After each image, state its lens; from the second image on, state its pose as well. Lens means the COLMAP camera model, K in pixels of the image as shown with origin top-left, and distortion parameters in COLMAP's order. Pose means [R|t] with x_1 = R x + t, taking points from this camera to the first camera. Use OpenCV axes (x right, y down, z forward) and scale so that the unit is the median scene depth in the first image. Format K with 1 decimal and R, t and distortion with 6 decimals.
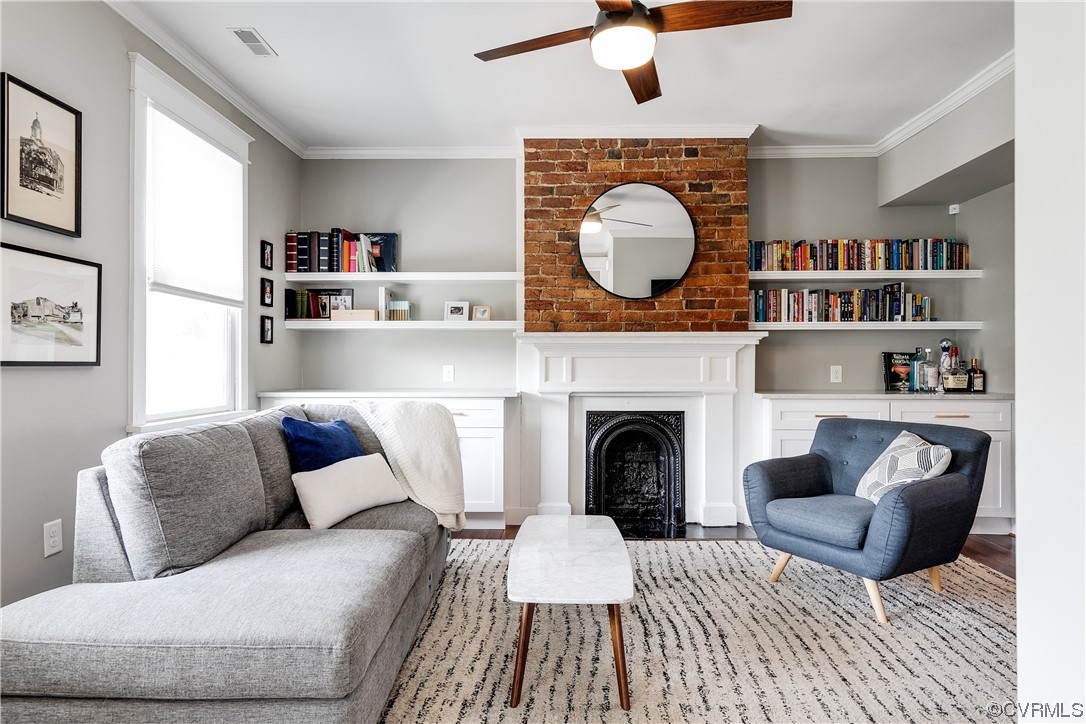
lens RADIAL K [[648.0, 0, 543.0], [0, 648.0, 362.0], [0, 0, 1]] dist [-0.000775, -0.000719]
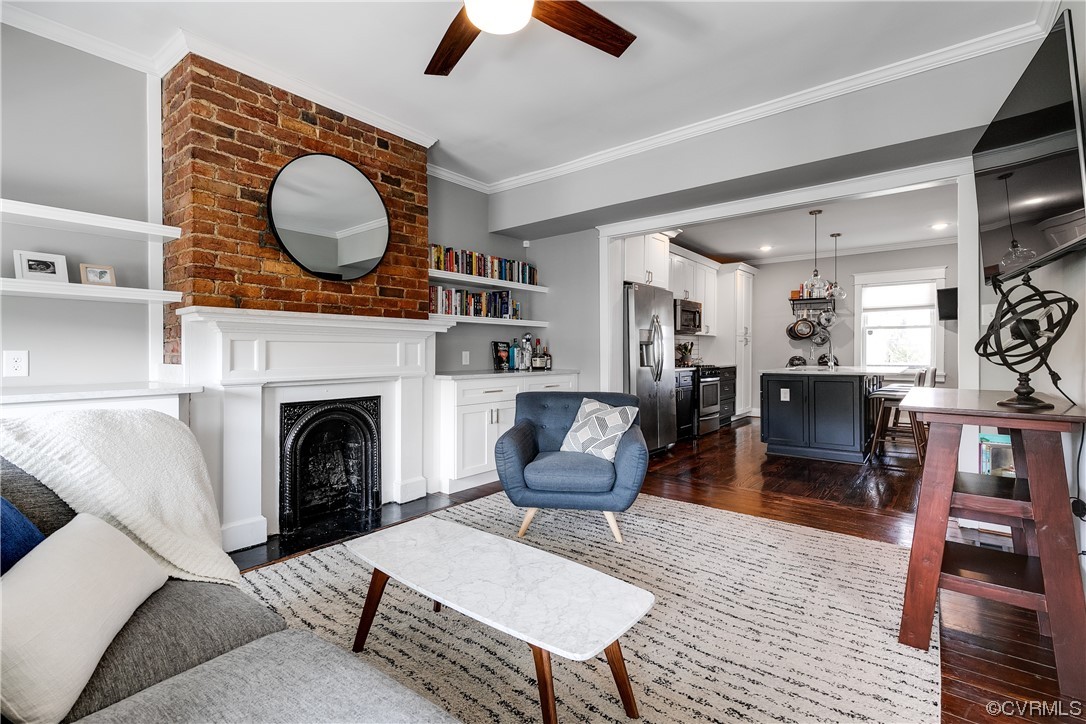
lens RADIAL K [[496.4, 0, 538.8], [0, 496.4, 351.8], [0, 0, 1]] dist [0.002691, -0.000153]
pose [[0.604267, 0.000637, 0.796782, -0.249446], [-0.003385, 0.999993, 0.001768, 0.004582], [-0.796775, -0.003766, 0.604264, 0.323074]]
